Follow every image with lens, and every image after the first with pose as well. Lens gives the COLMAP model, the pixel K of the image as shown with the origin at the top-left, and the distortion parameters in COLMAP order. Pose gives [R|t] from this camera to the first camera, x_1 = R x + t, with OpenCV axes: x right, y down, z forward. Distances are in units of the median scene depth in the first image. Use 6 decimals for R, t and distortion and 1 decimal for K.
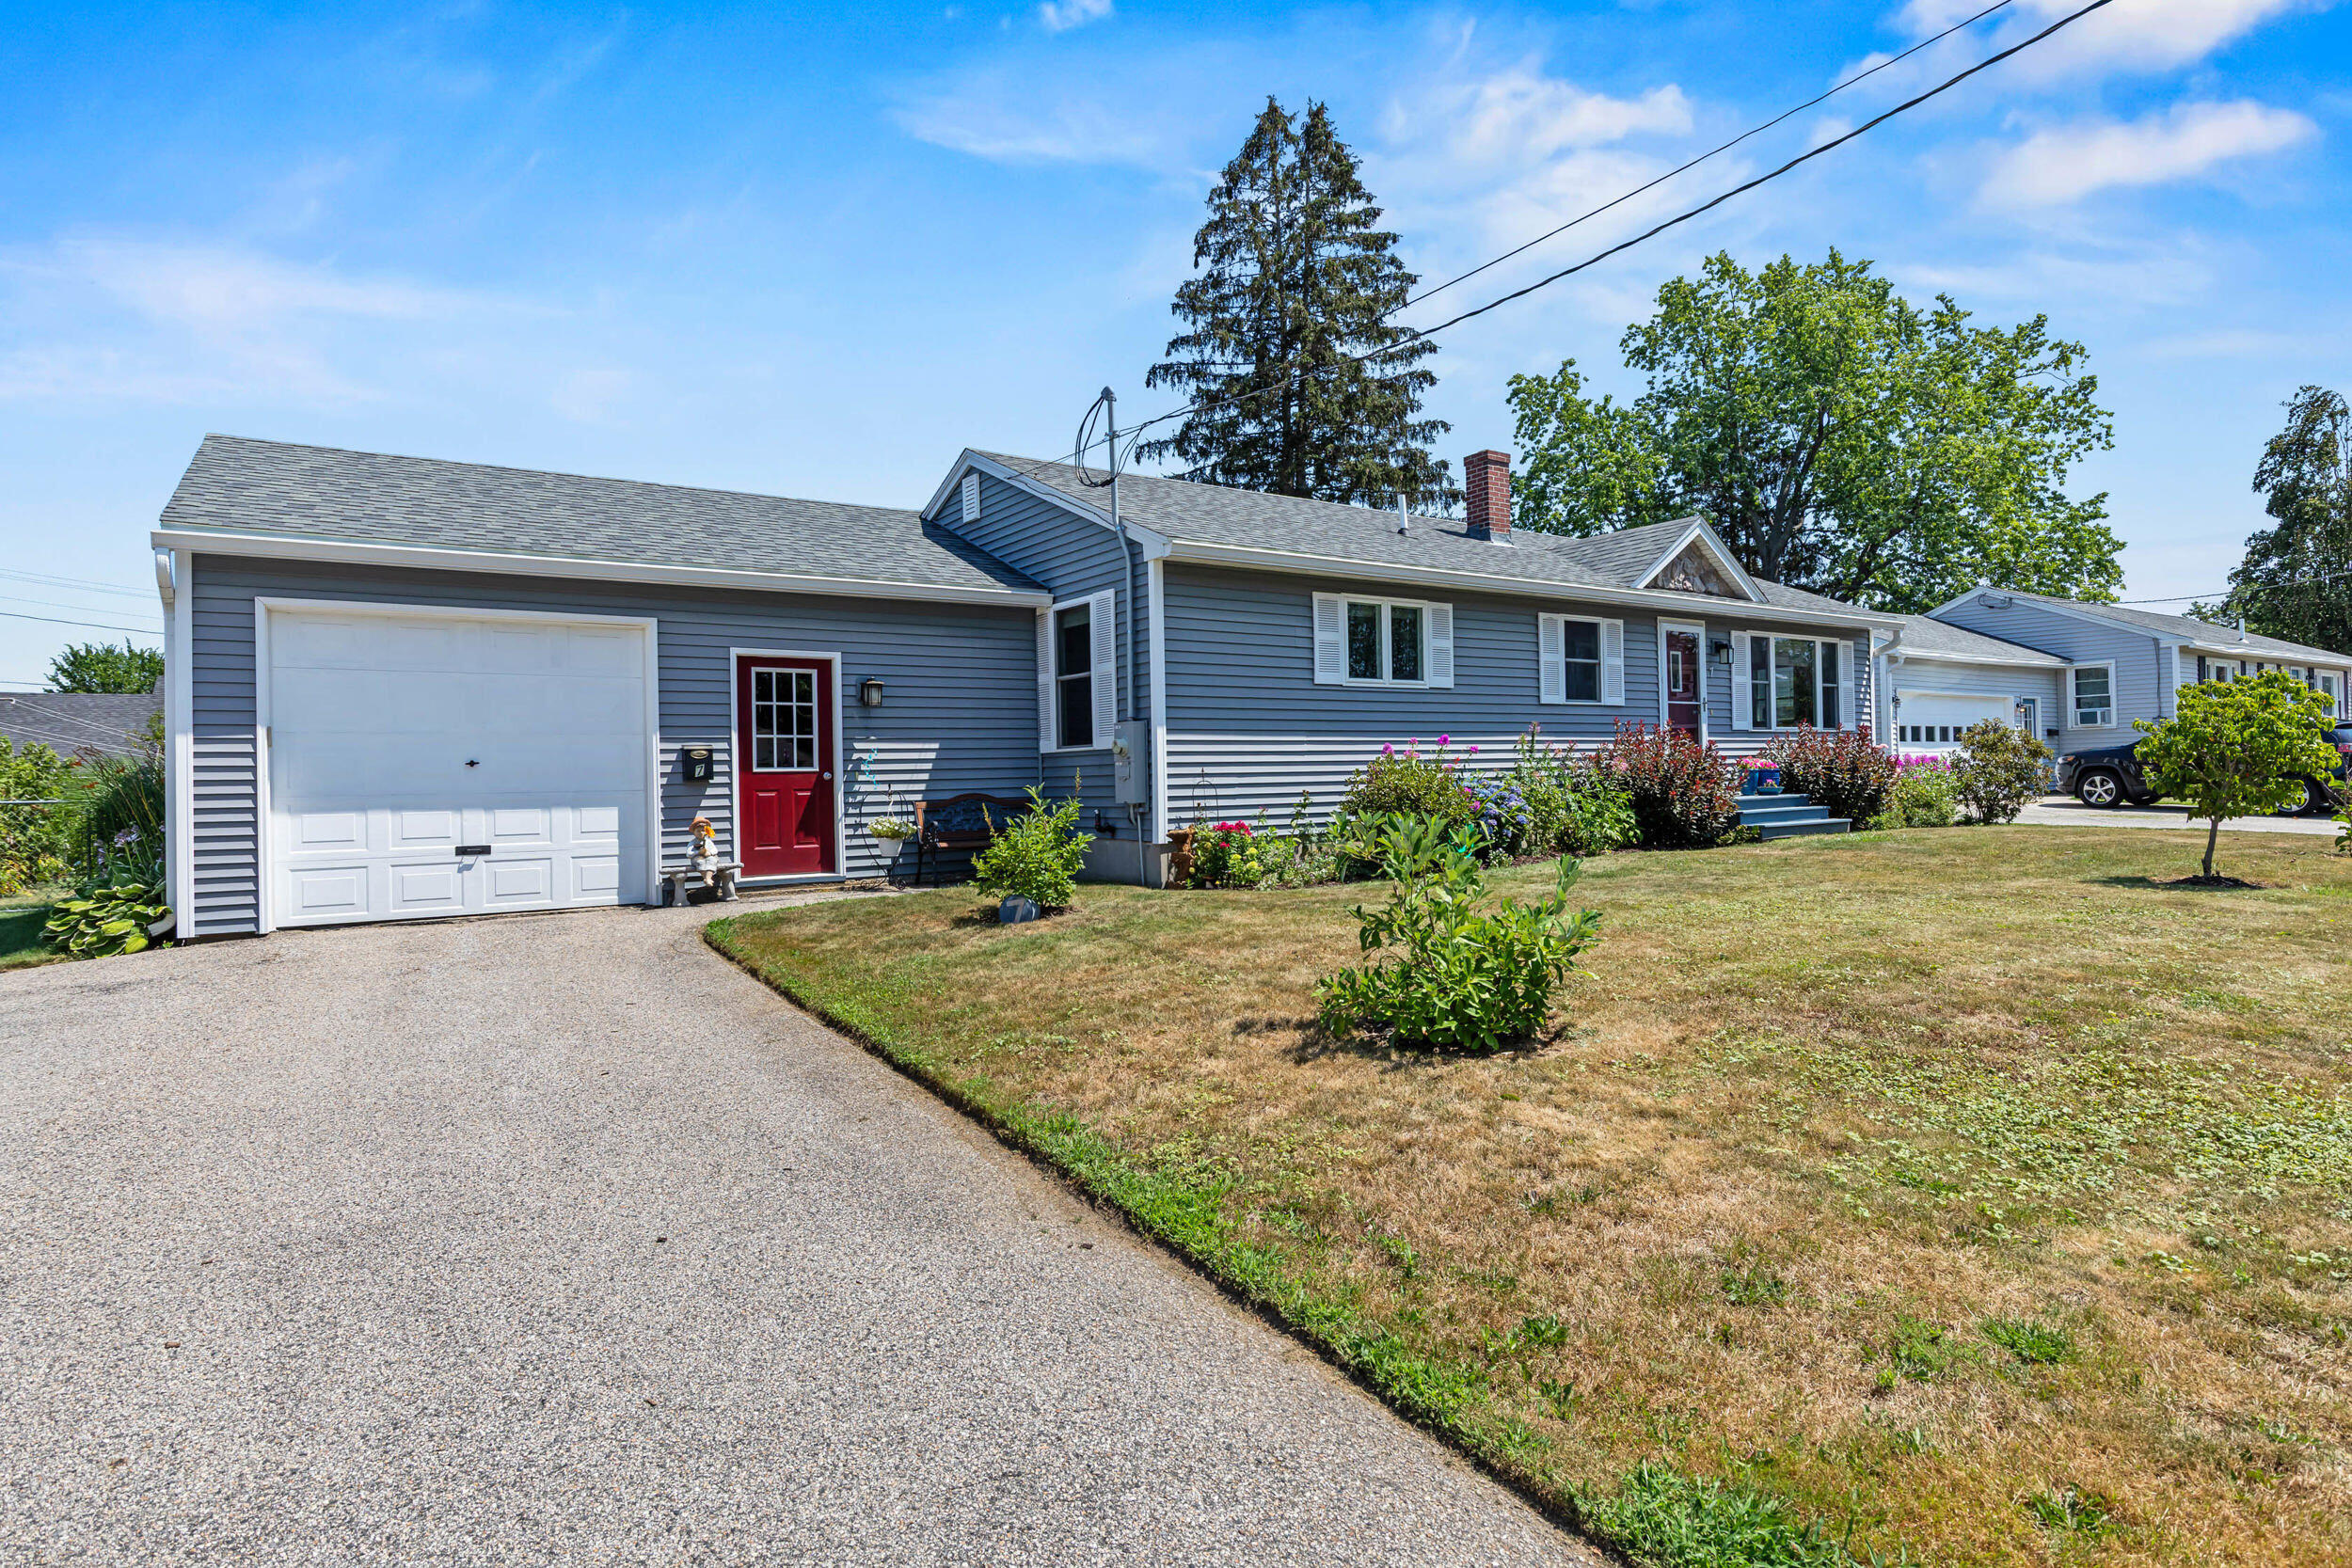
lens RADIAL K [[1199.7, 0, 1178.0], [0, 1199.7, 723.7], [0, 0, 1]] dist [0.016114, 0.000040]
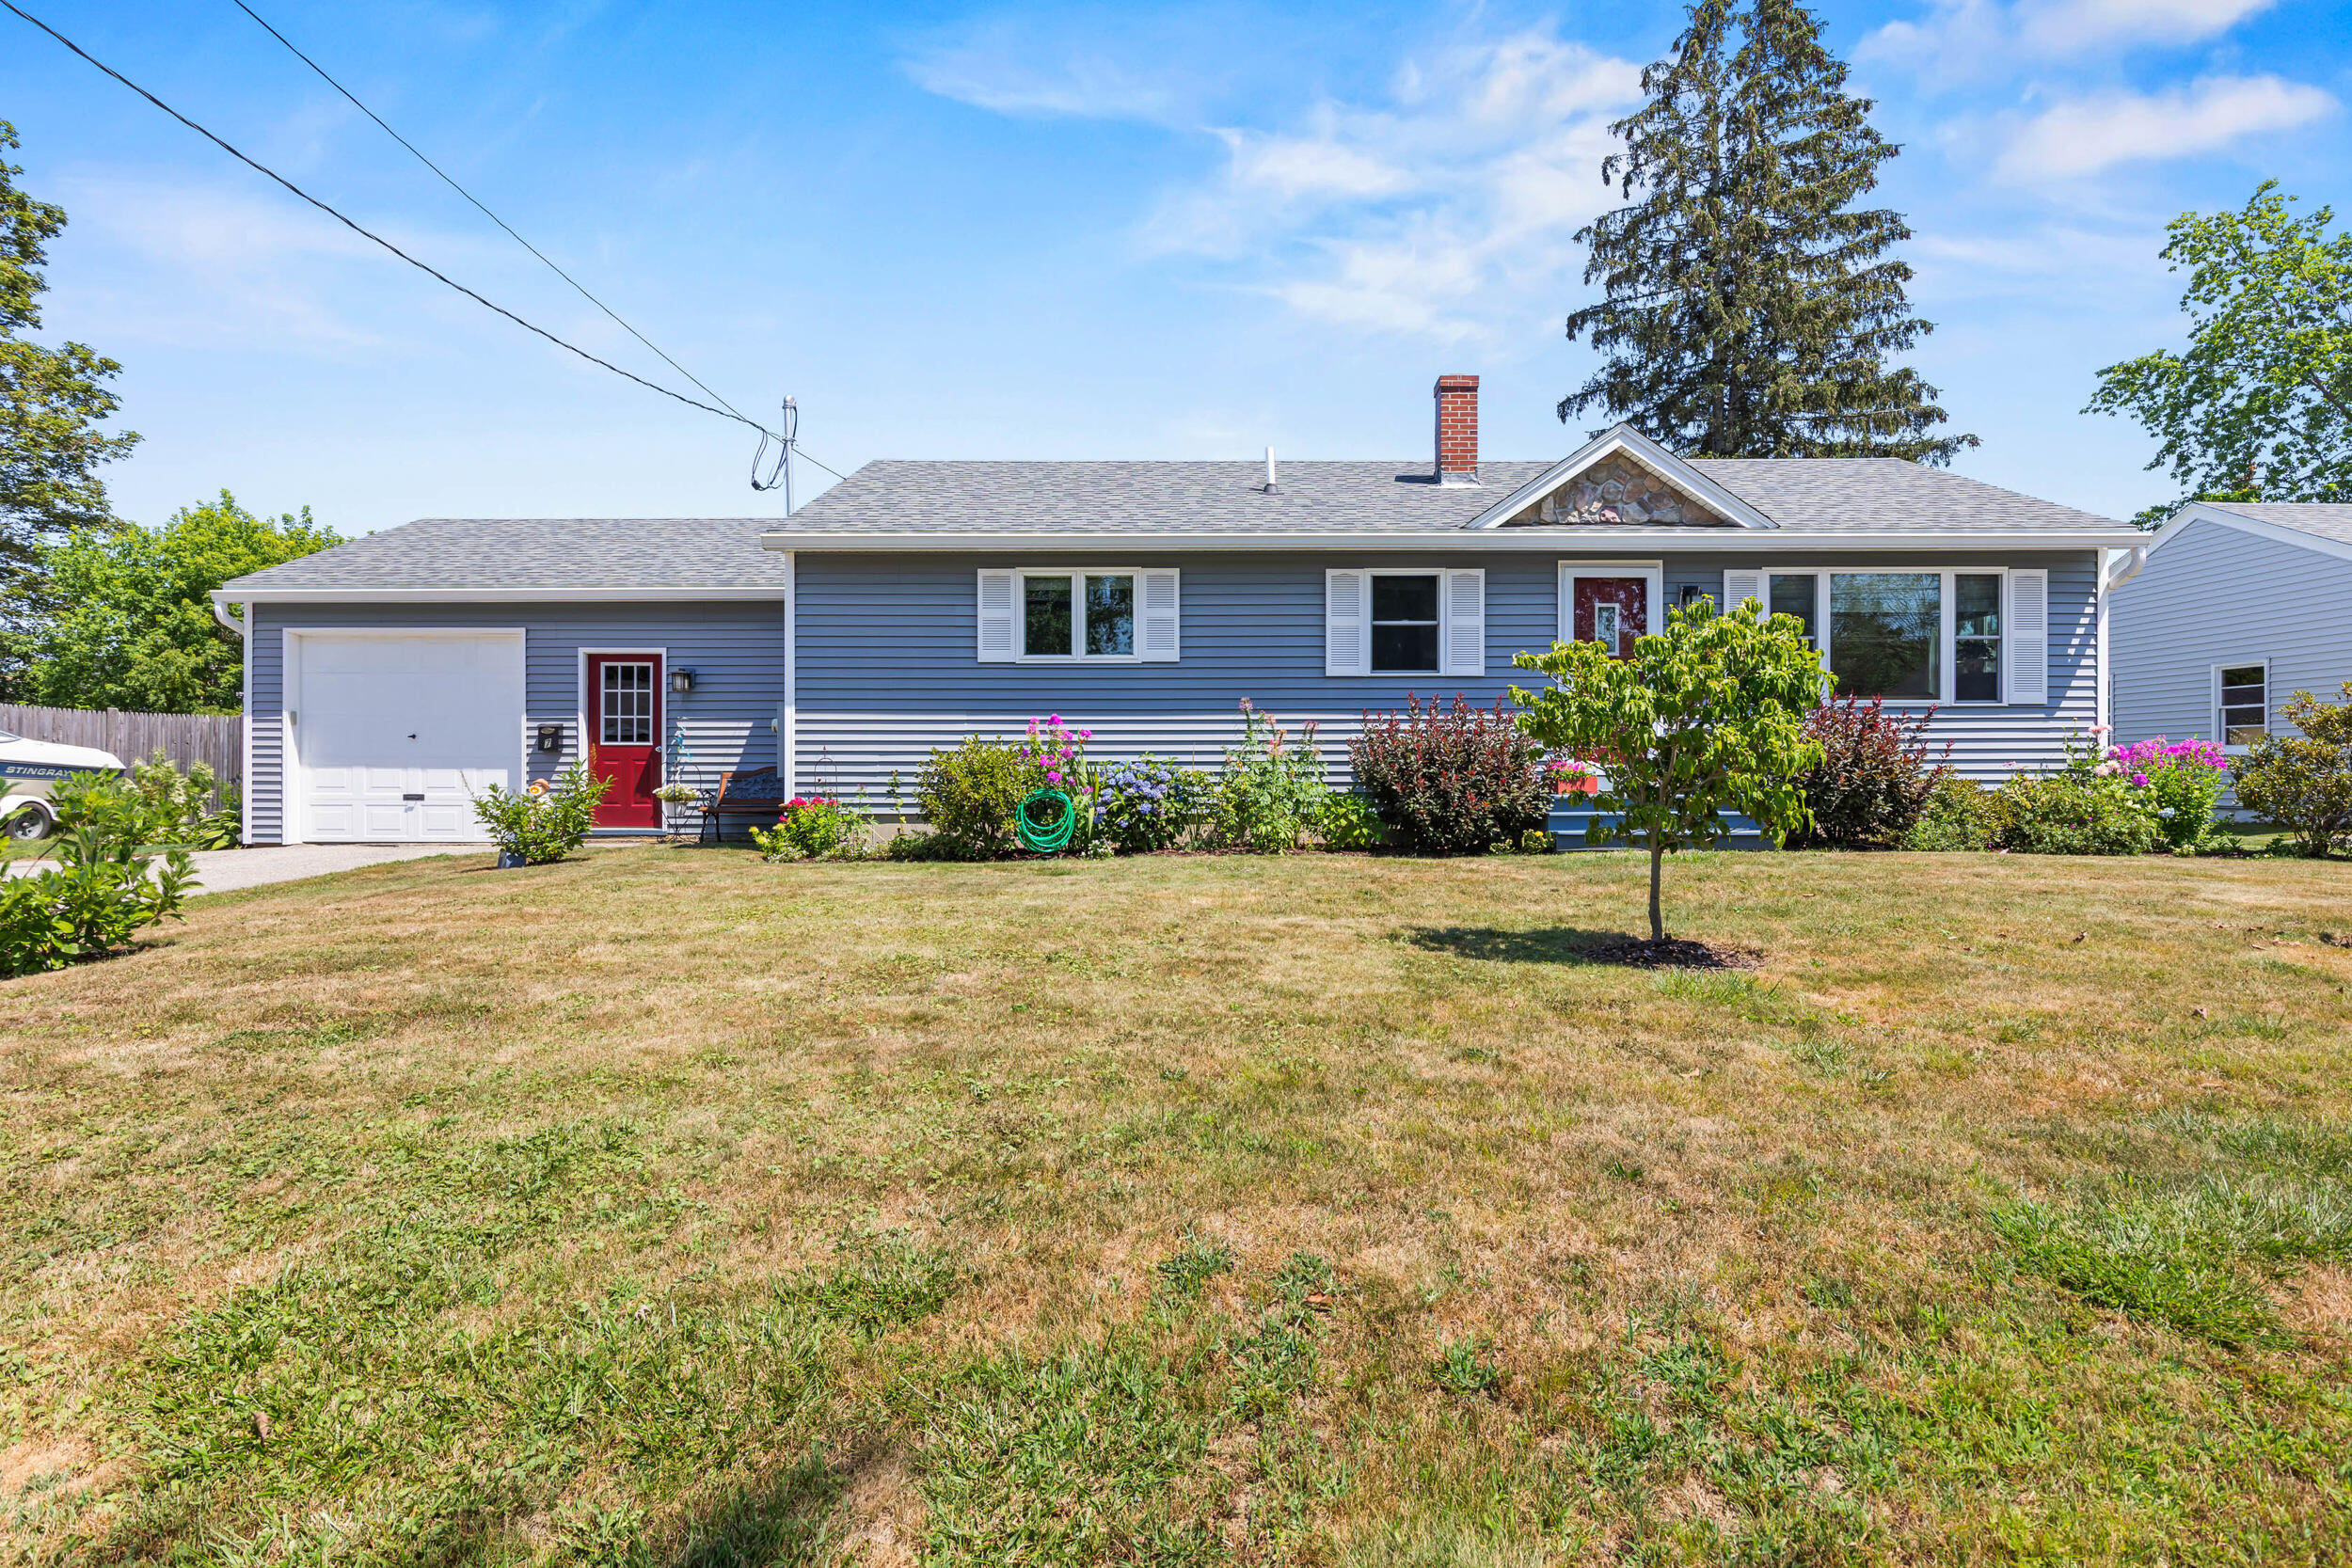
lens RADIAL K [[1142.6, 0, 1175.6], [0, 1142.6, 708.1], [0, 0, 1]] dist [0.009499, 0.000060]
pose [[0.831110, -0.006833, -0.556066, 0.778750], [0.008273, 0.999966, 0.000078, 0.005804], [0.556046, -0.004665, 0.831138, 0.313982]]
